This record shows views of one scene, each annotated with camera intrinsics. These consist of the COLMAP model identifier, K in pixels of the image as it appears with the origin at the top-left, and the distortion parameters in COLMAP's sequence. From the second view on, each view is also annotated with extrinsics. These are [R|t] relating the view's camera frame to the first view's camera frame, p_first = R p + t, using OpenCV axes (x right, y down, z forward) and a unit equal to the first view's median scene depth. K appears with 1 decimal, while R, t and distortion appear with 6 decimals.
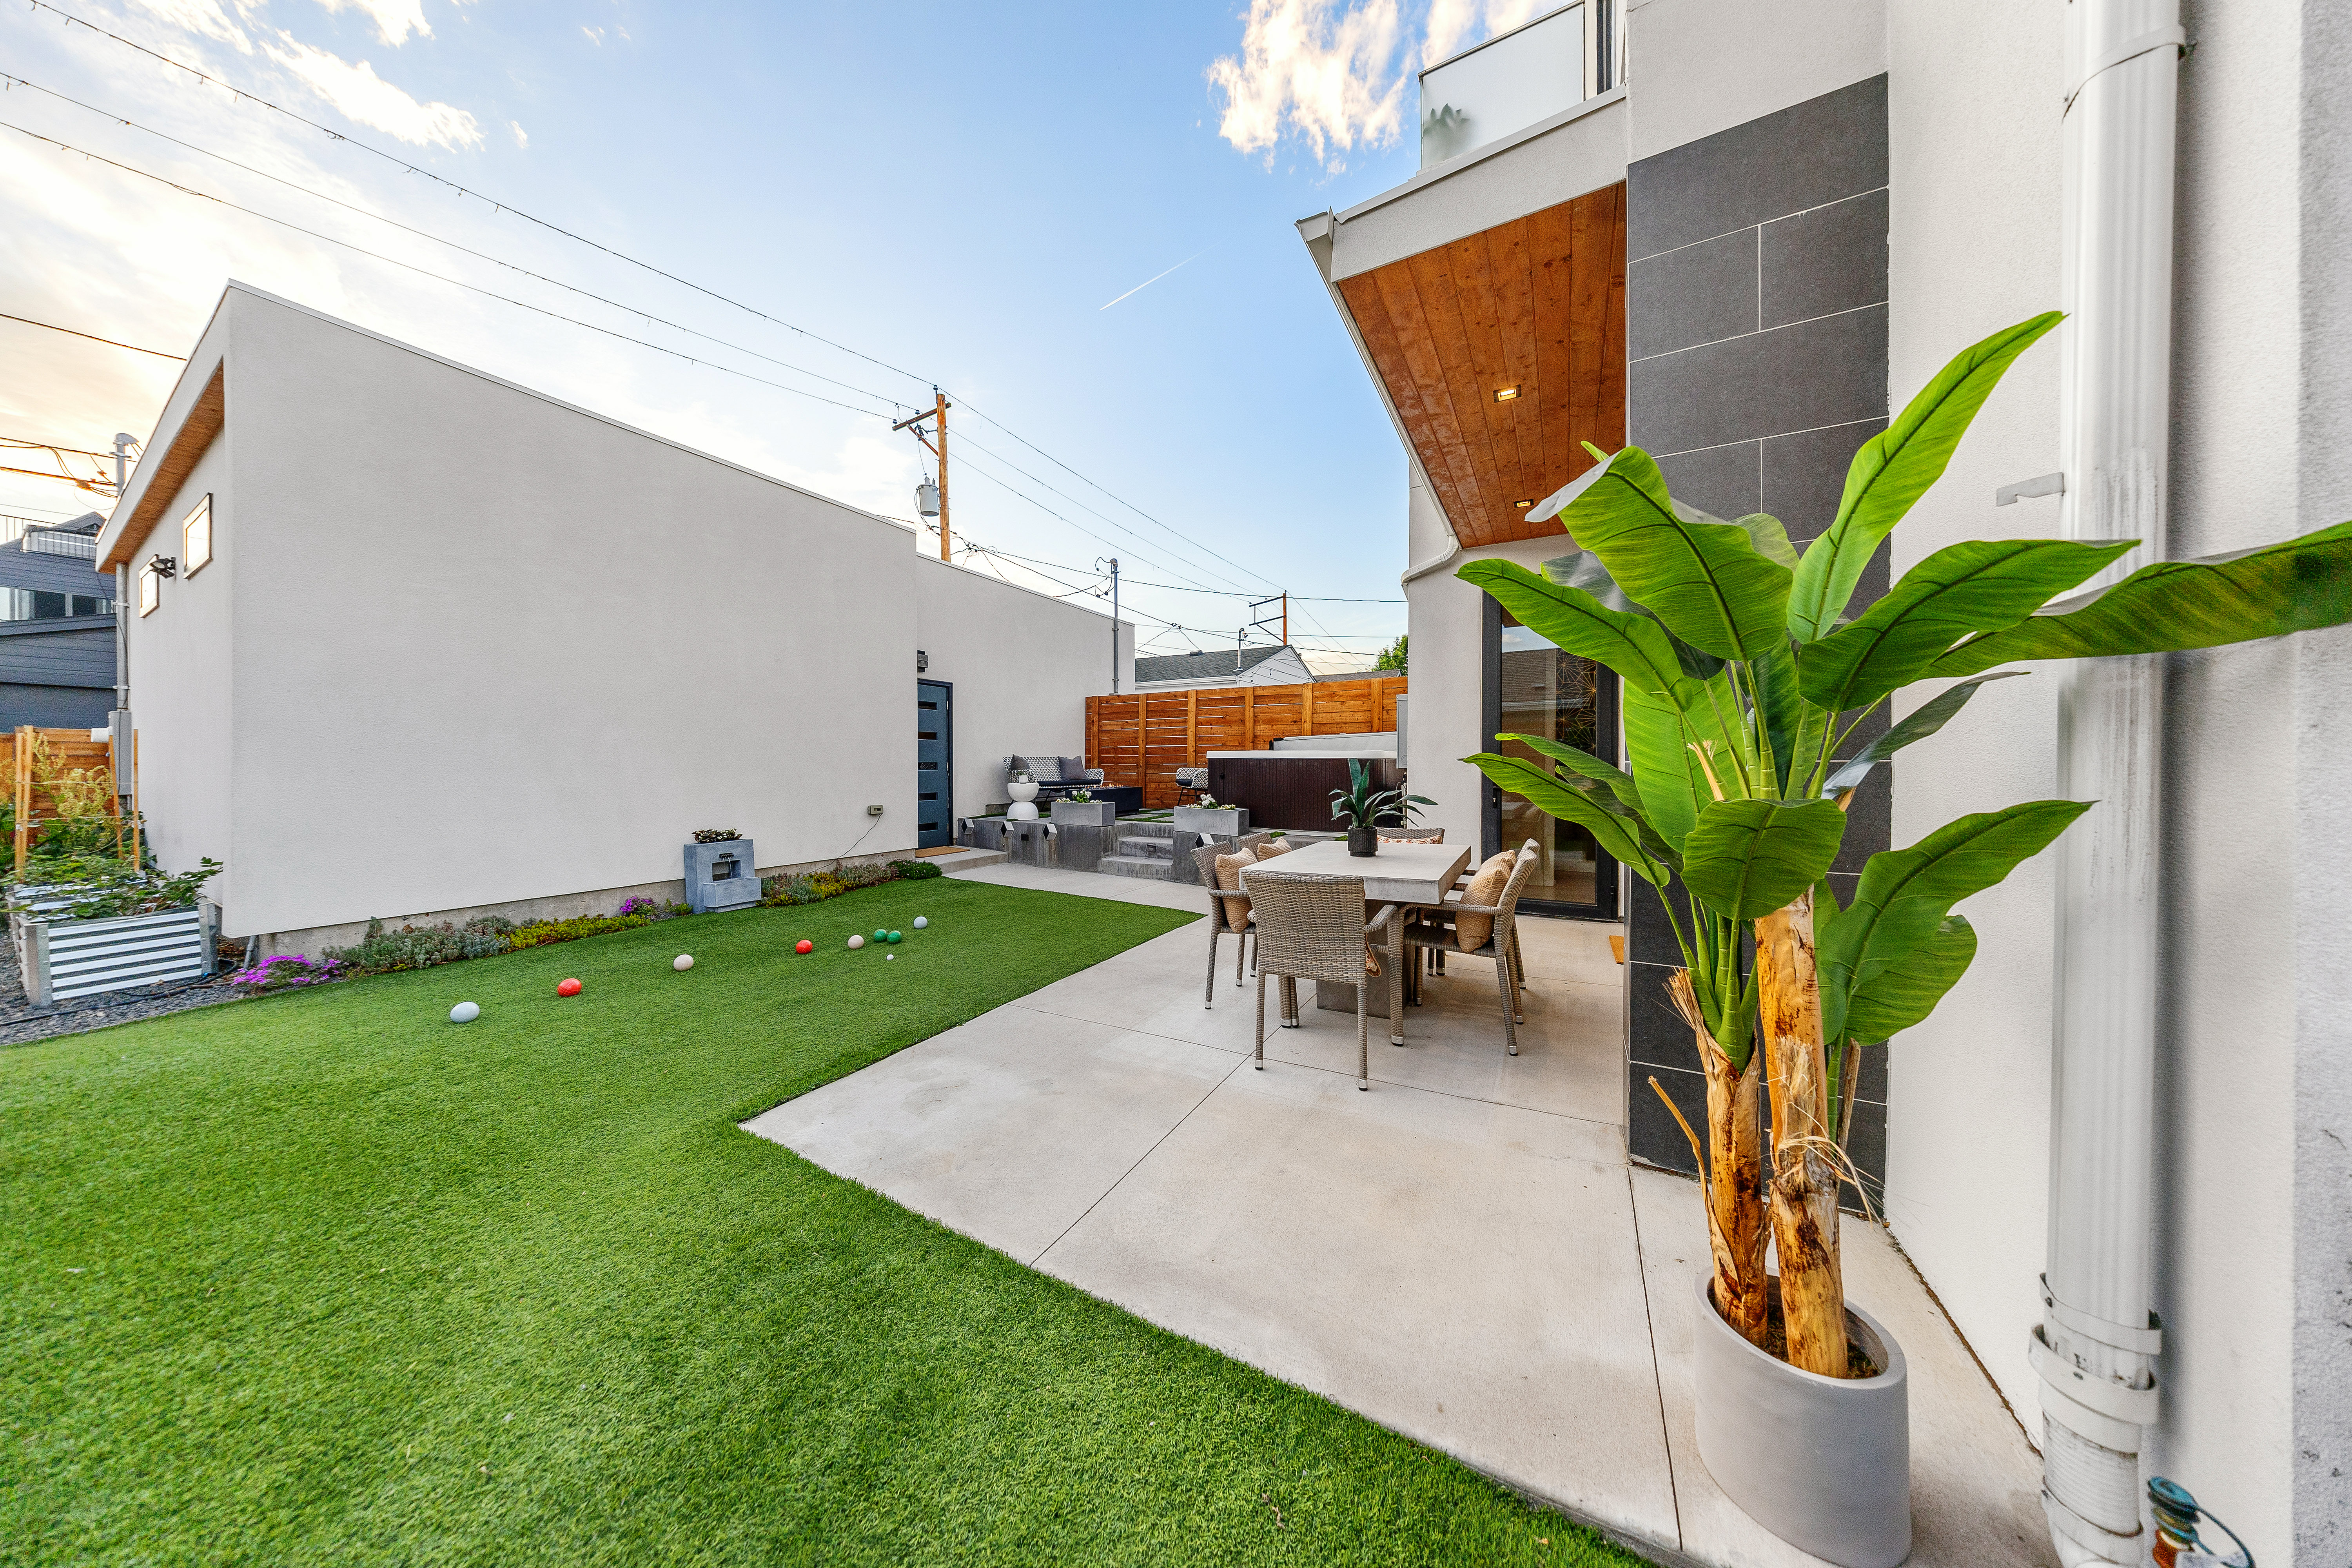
lens RADIAL K [[678.4, 0, 1169.3], [0, 678.4, 775.0], [0, 0, 1]] dist [0.011276, -0.003821]
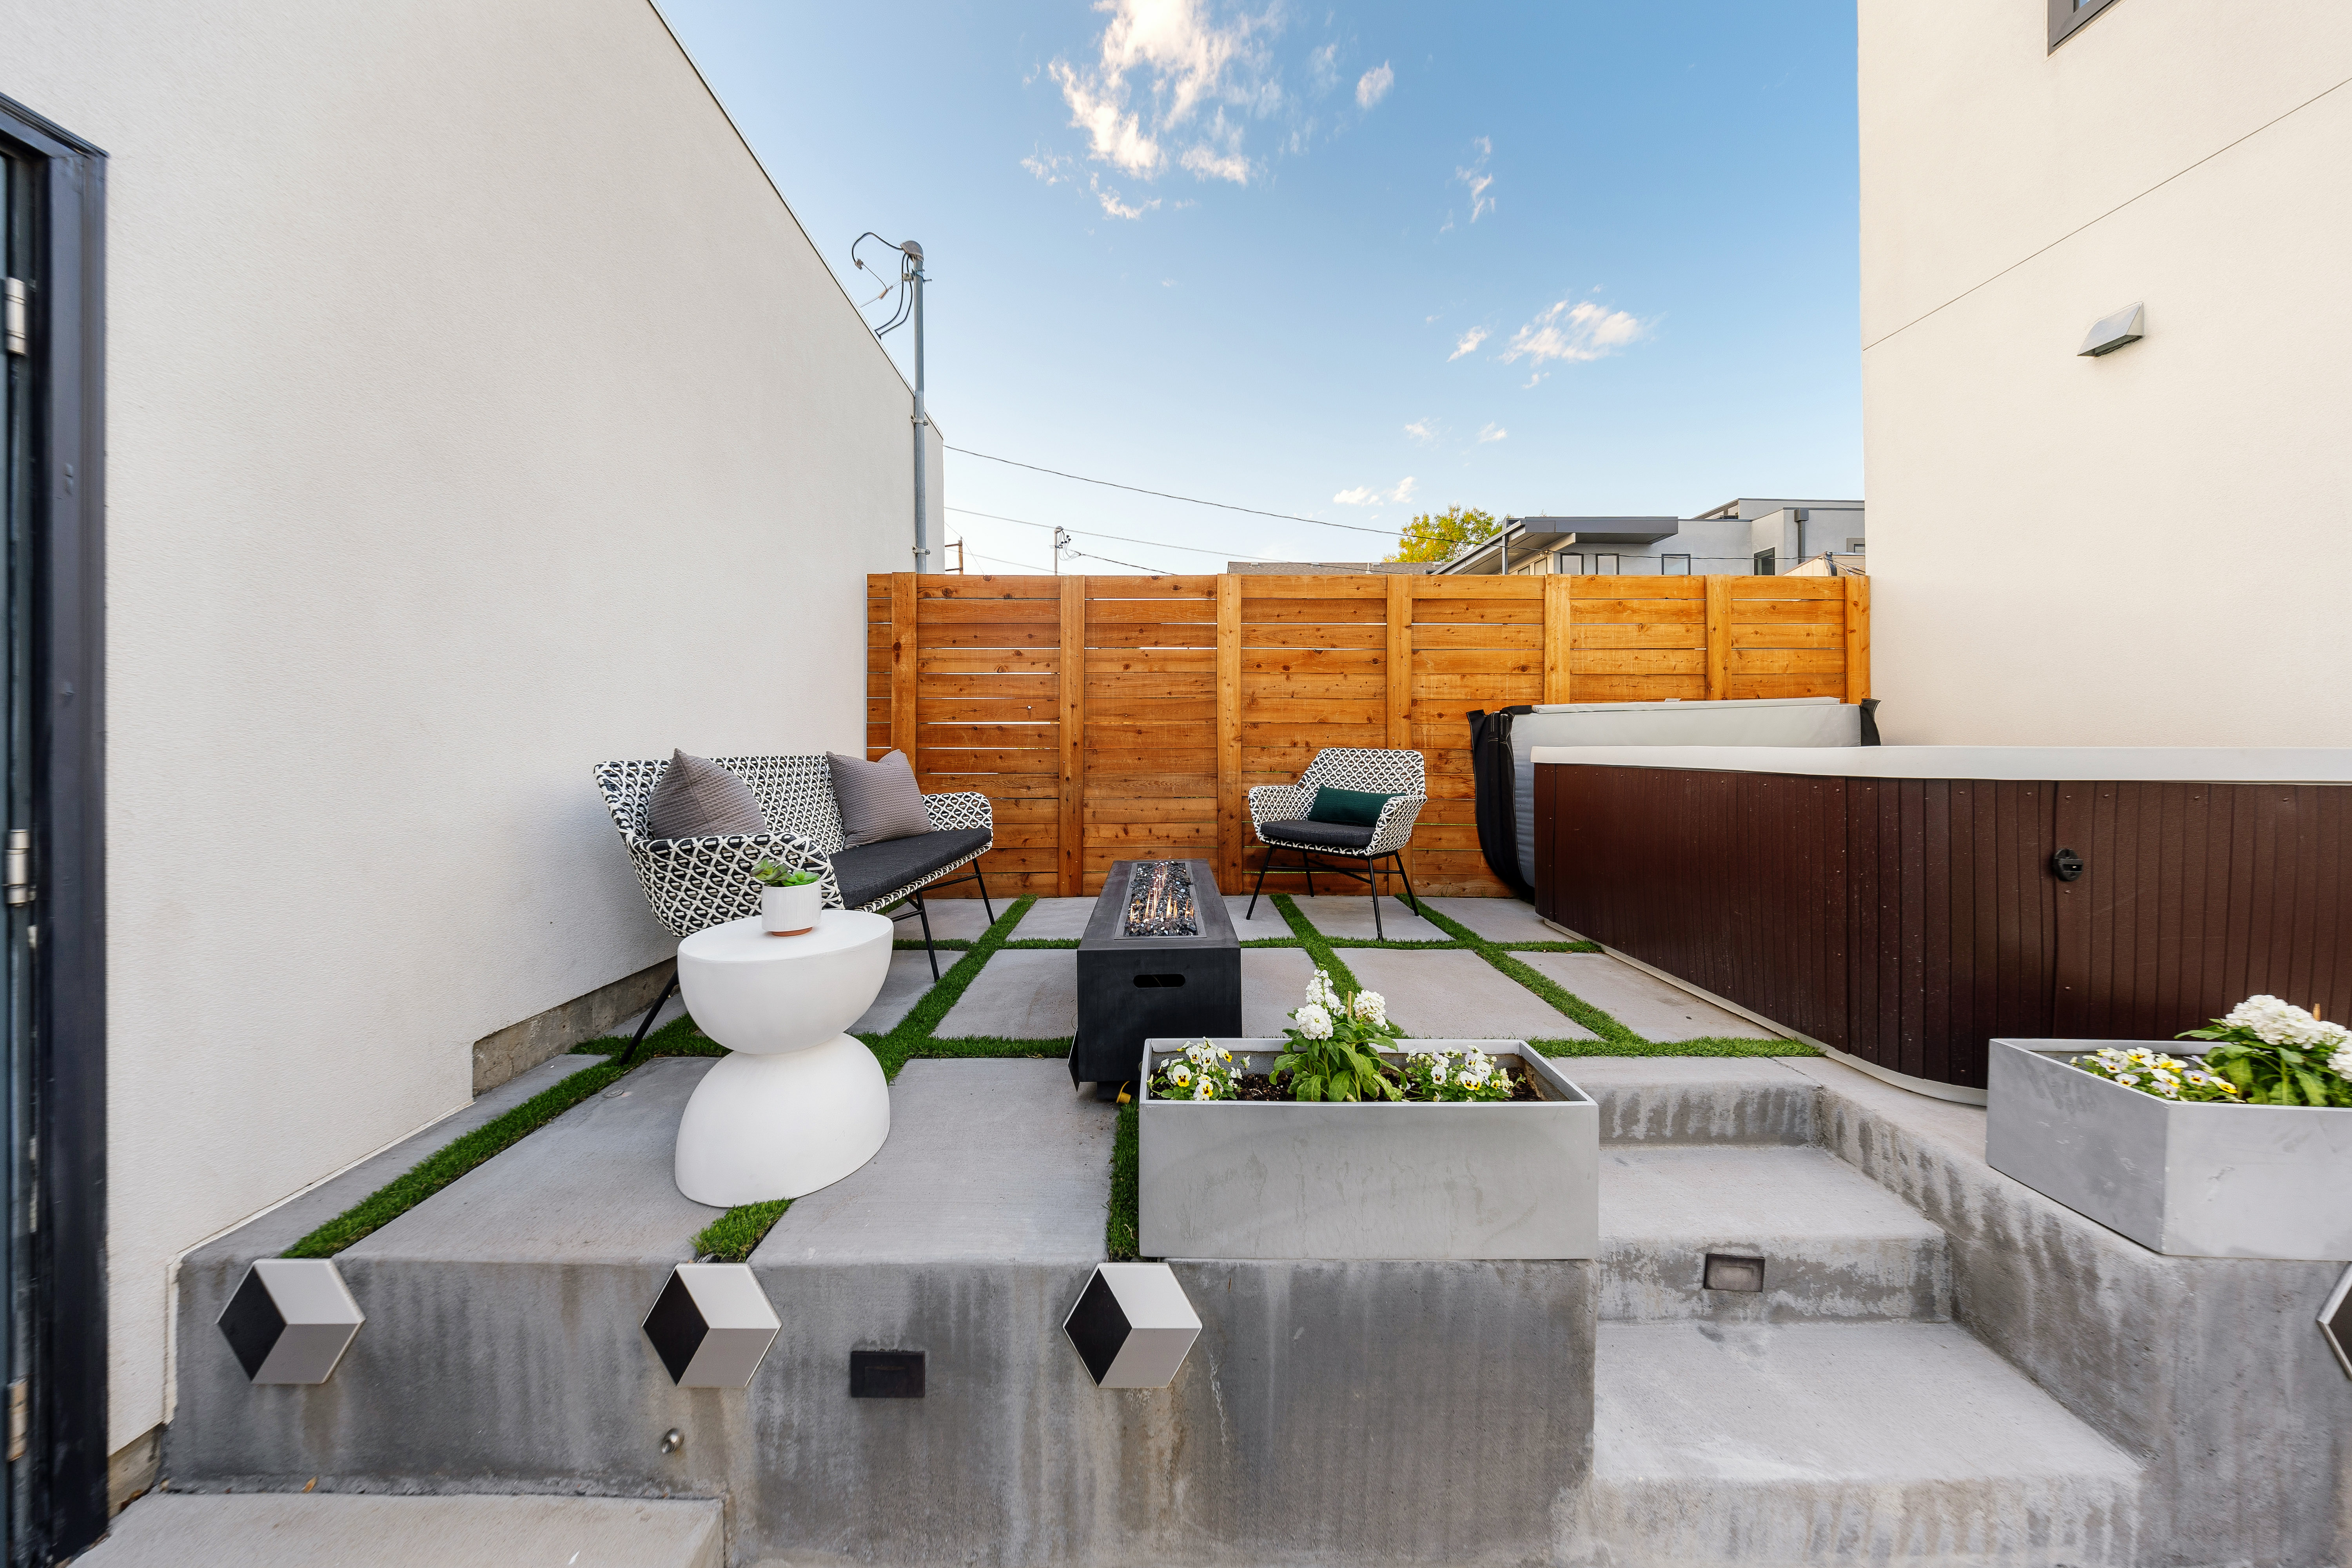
lens RADIAL K [[695.3, 0, 1178.4], [0, 695.3, 756.2], [0, 0, 1]] dist [0.001250, 0.000074]
pose [[0.853903, -0.006606, 0.520391, -0.239435], [0.009622, 0.999949, -0.003095, -0.030636], [-0.520344, 0.007650, 0.853923, 0.867020]]
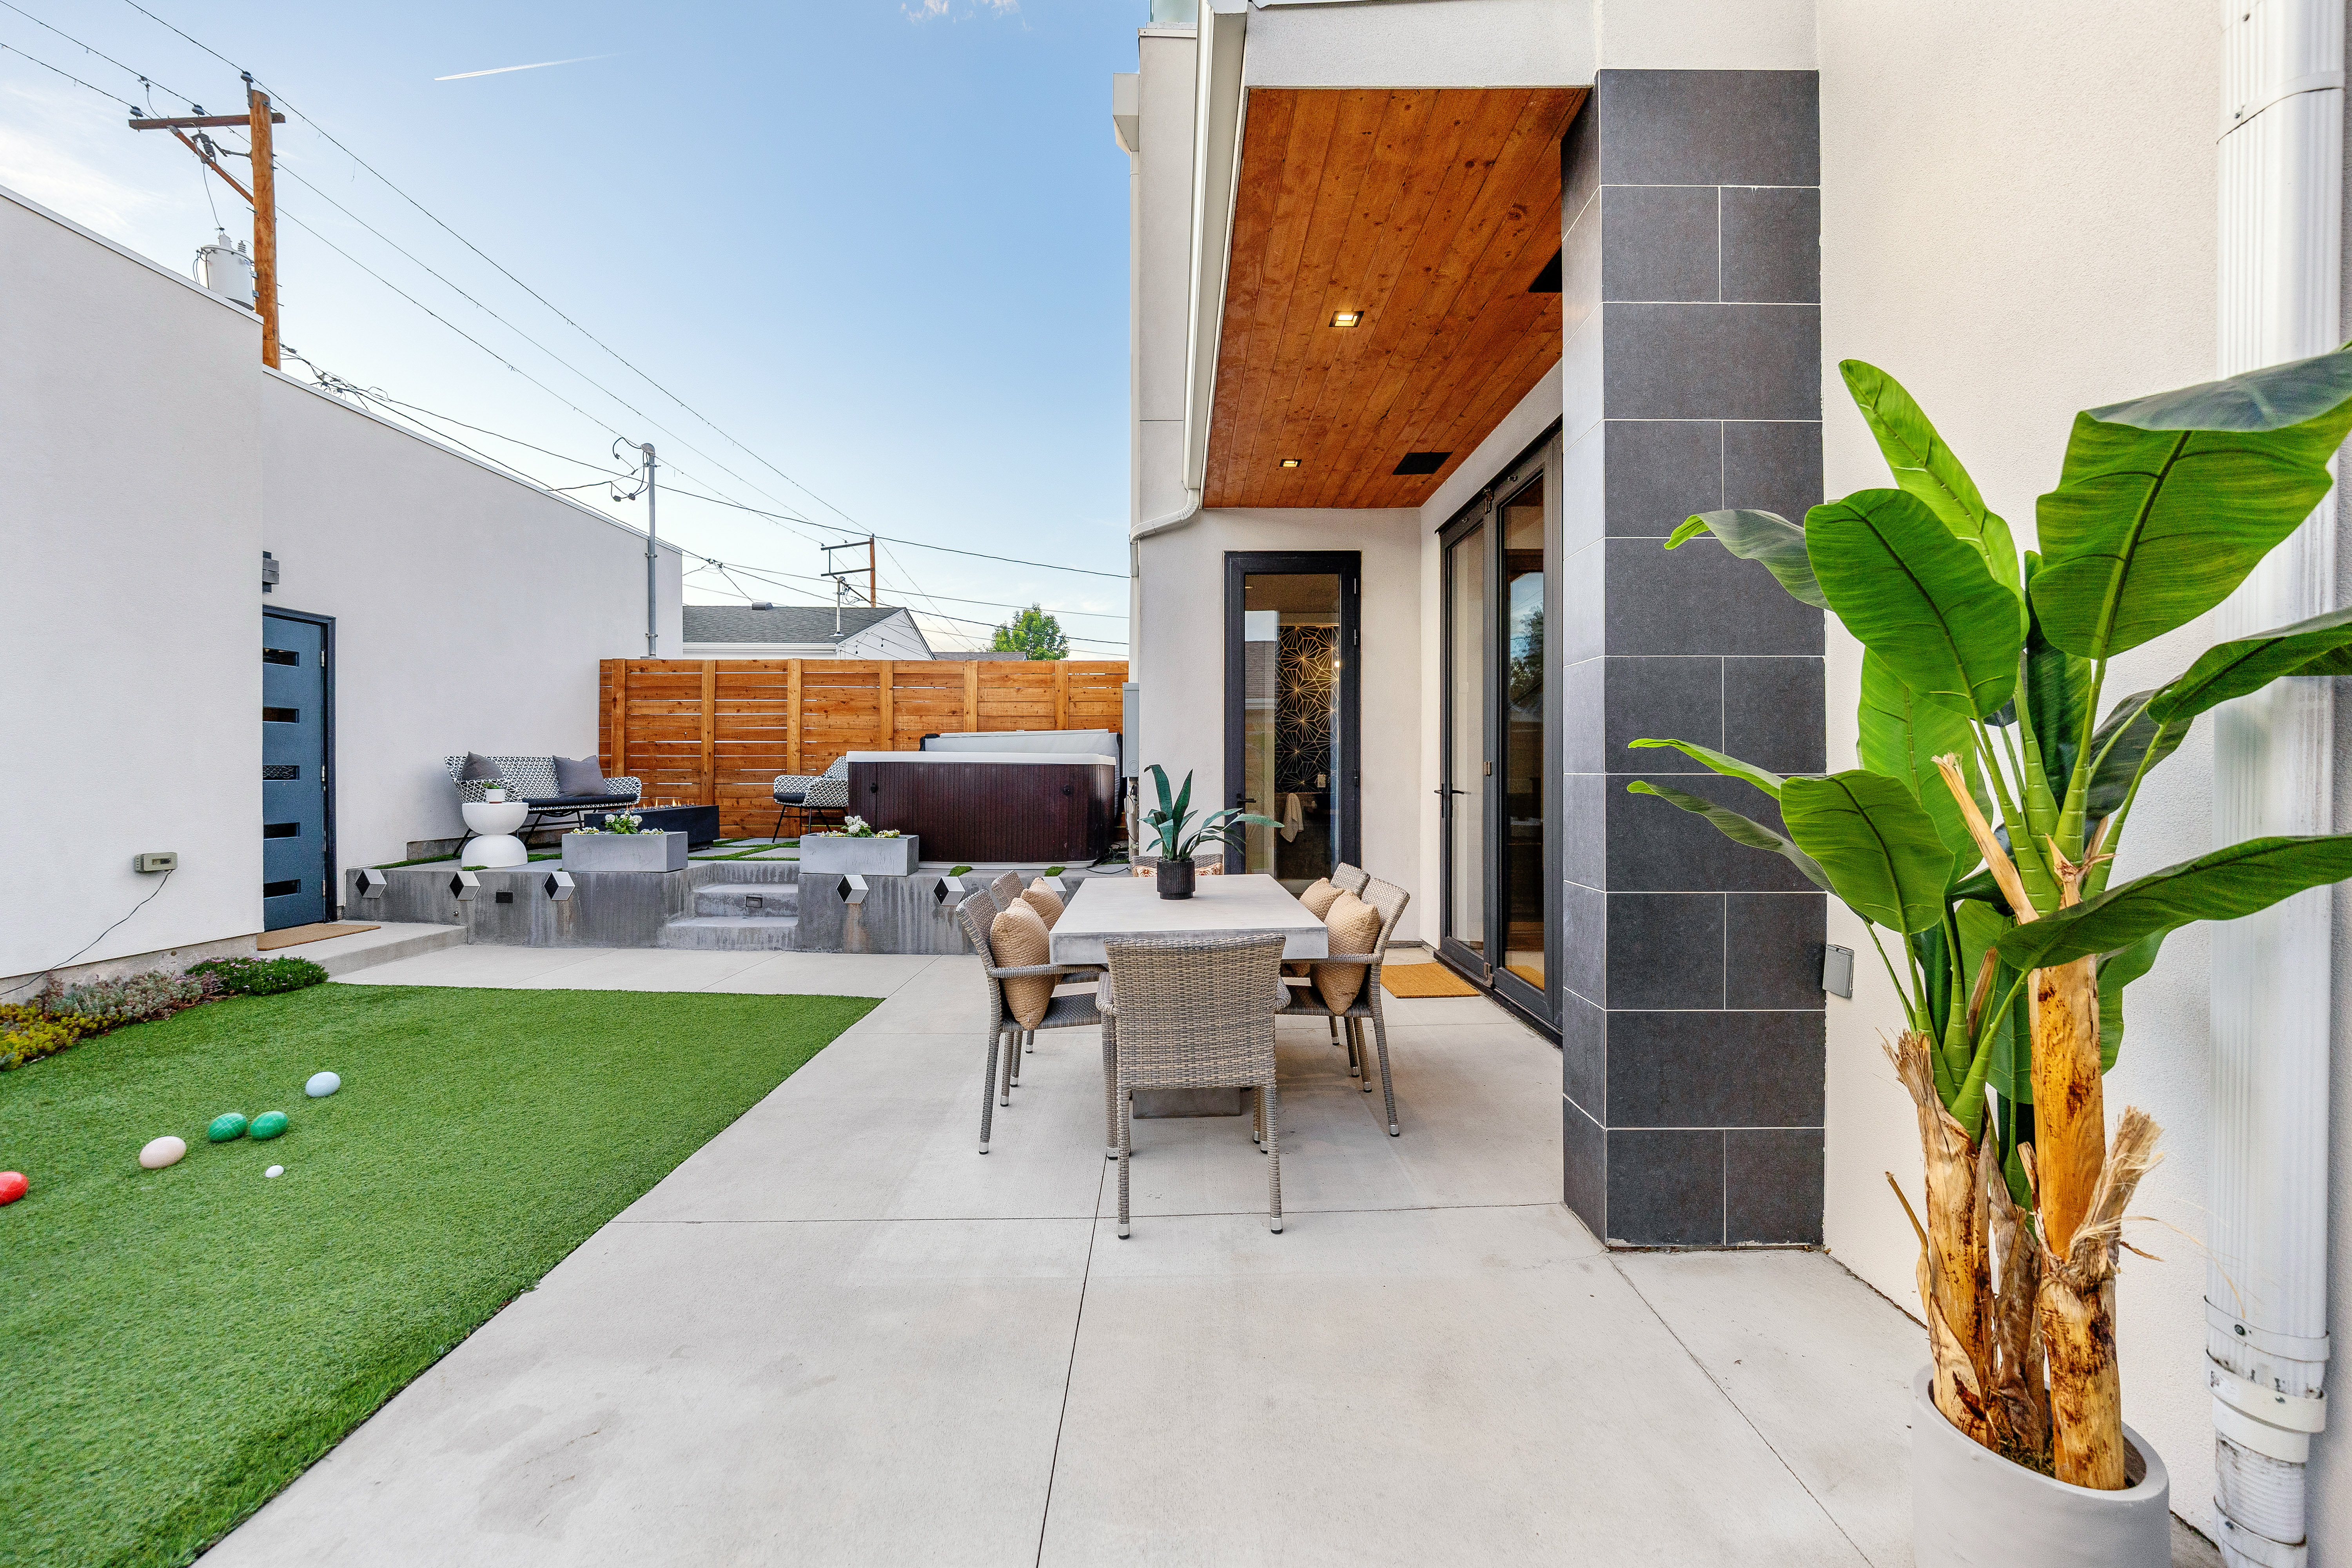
lens RADIAL K [[878.5, 0, 1163.5], [0, 878.5, 779.9], [0, 0, 1]] dist [-0.005177, 0.000153]
pose [[0.875207, -0.002191, 0.483744, -0.084503], [0.004150, 0.999987, -0.002978, -0.002832], [-0.483732, 0.004614, 0.875204, 0.081526]]
